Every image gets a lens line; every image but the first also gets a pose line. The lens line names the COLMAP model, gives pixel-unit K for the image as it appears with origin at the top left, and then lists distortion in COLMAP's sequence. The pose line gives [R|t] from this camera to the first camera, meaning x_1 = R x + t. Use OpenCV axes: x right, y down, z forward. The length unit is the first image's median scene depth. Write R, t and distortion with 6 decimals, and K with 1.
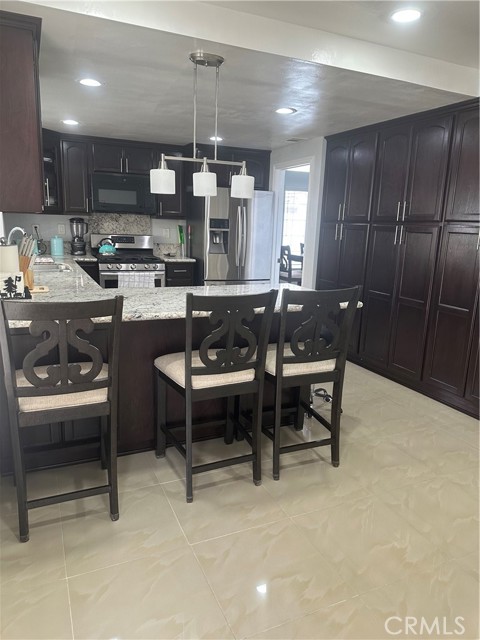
lens RADIAL K [[450.0, 0, 240.0], [0, 450.0, 320.0], [0, 0, 1]] dist [0.050179, -0.074039]
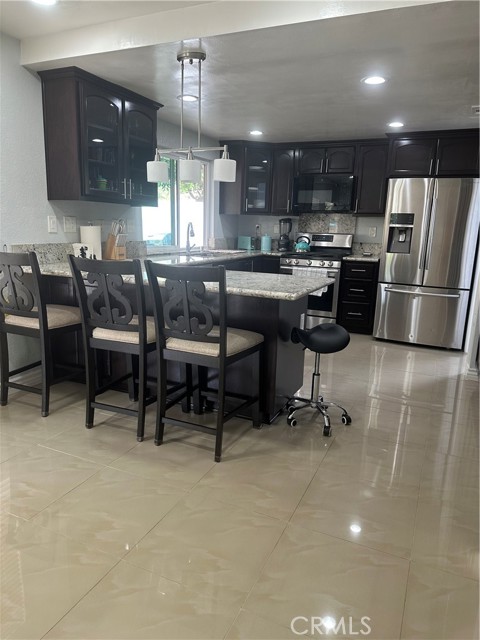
lens RADIAL K [[445.2, 0, 234.8], [0, 445.2, 323.6], [0, 0, 1]] dist [0.090229, -0.130206]
pose [[0.647395, 0.149863, -0.747276, 0.849708], [-0.166623, 0.984590, 0.053104, -0.010150], [0.743718, 0.090134, 0.662389, 0.376609]]
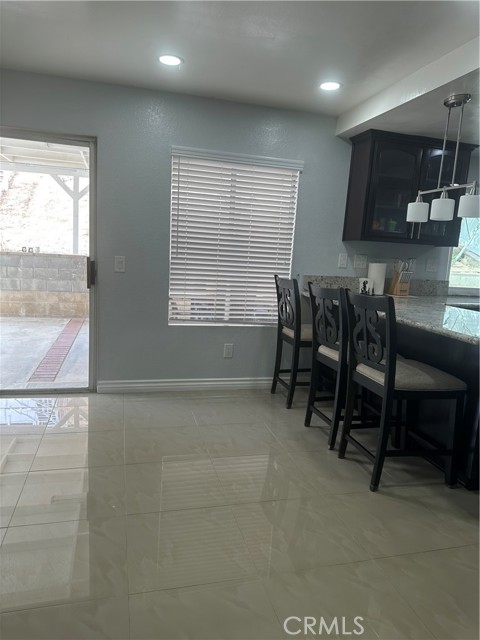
lens RADIAL K [[445.2, 0, 234.8], [0, 445.2, 323.6], [0, 0, 1]] dist [0.090229, -0.130206]
pose [[-0.174179, 0.115164, -0.977956, 1.091757], [-0.269209, 0.949734, 0.159788, -0.073515], [0.947200, 0.291106, -0.134421, 0.727421]]
